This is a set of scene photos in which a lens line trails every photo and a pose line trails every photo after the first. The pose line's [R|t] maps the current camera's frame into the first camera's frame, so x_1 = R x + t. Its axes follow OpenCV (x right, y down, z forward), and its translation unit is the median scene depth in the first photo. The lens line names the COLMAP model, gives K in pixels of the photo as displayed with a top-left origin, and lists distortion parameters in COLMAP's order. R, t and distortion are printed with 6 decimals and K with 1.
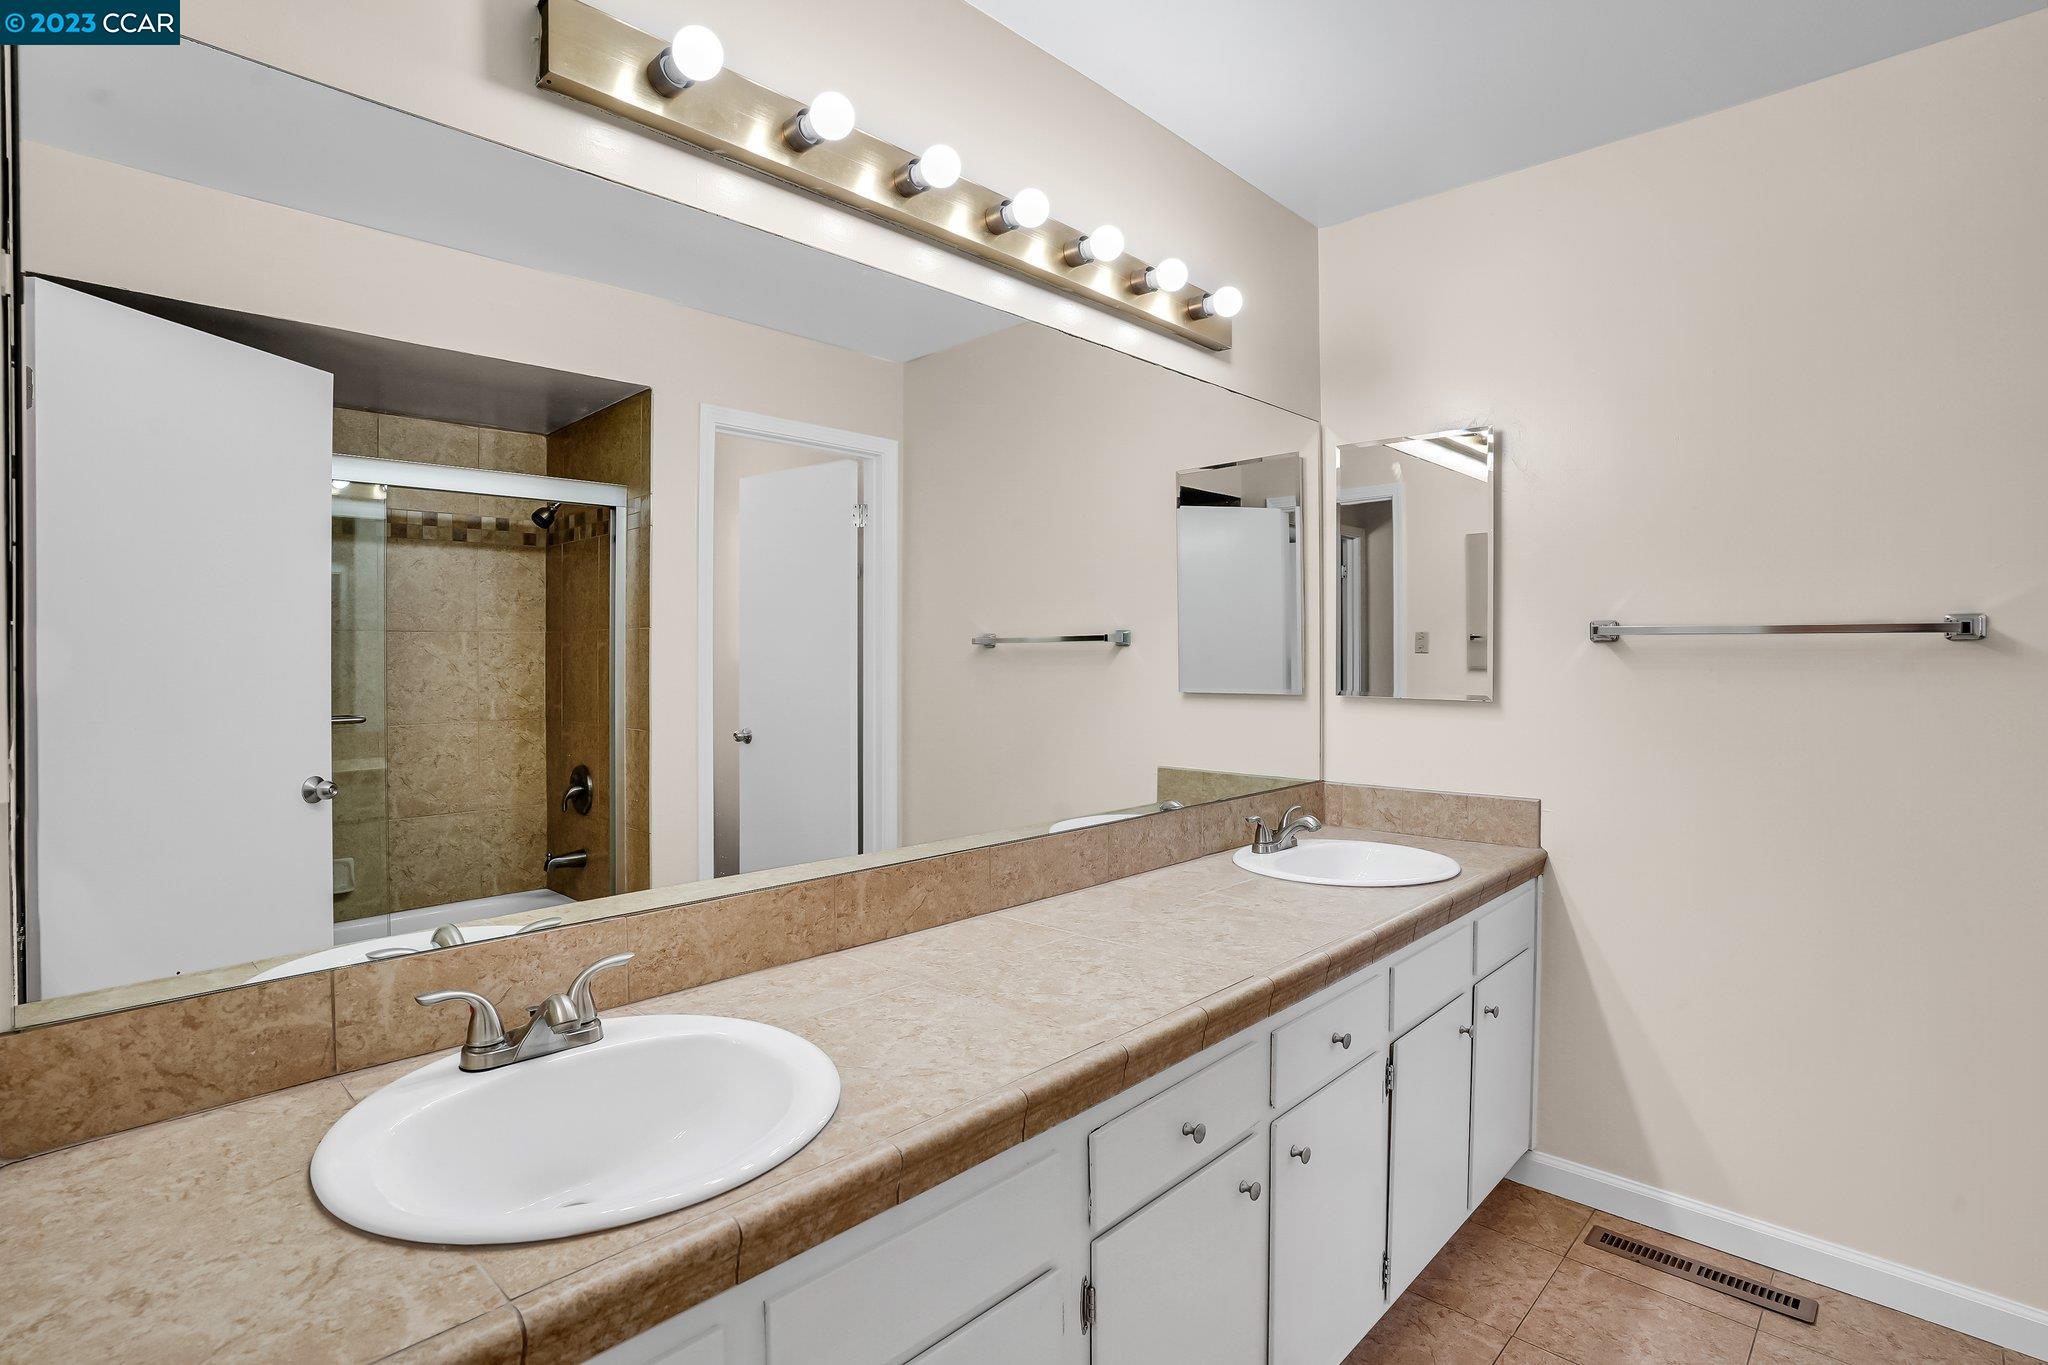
lens RADIAL K [[1018.1, 0, 1011.4], [0, 1018.1, 661.8], [0, 0, 1]] dist [-0.064077, 0.023804]
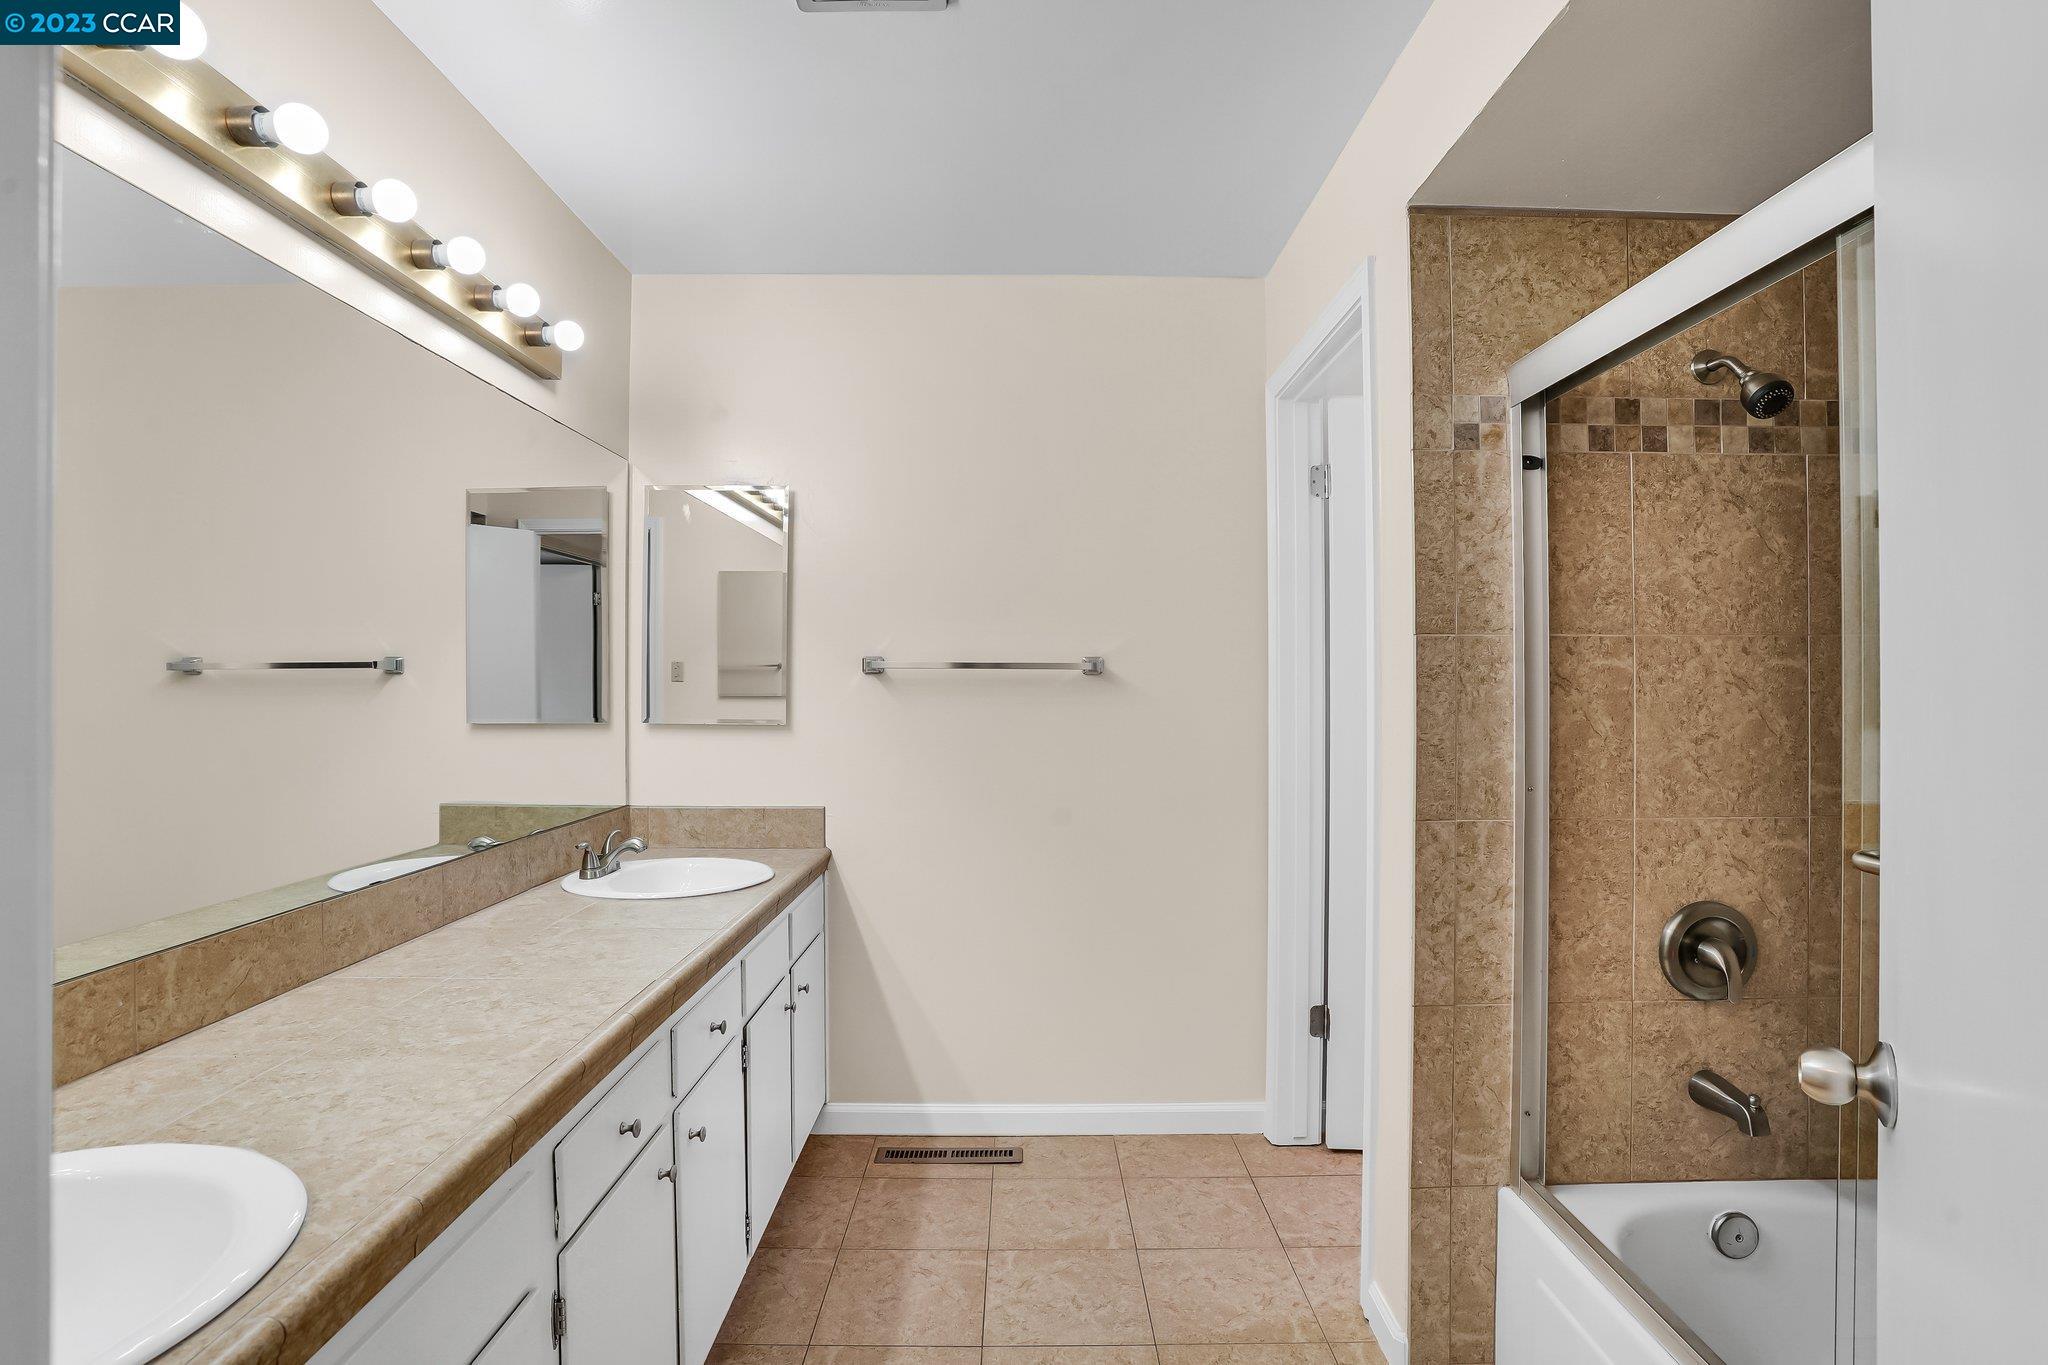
lens RADIAL K [[1018.1, 0, 1047.9], [0, 1018.1, 669.7], [0, 0, 1]] dist [-0.064077, 0.023804]
pose [[0.703681, 0.011153, 0.710428, -0.174846], [0.003967, 0.999800, -0.019625, -0.000026], [-0.710505, 0.016628, 0.703496, -0.049419]]
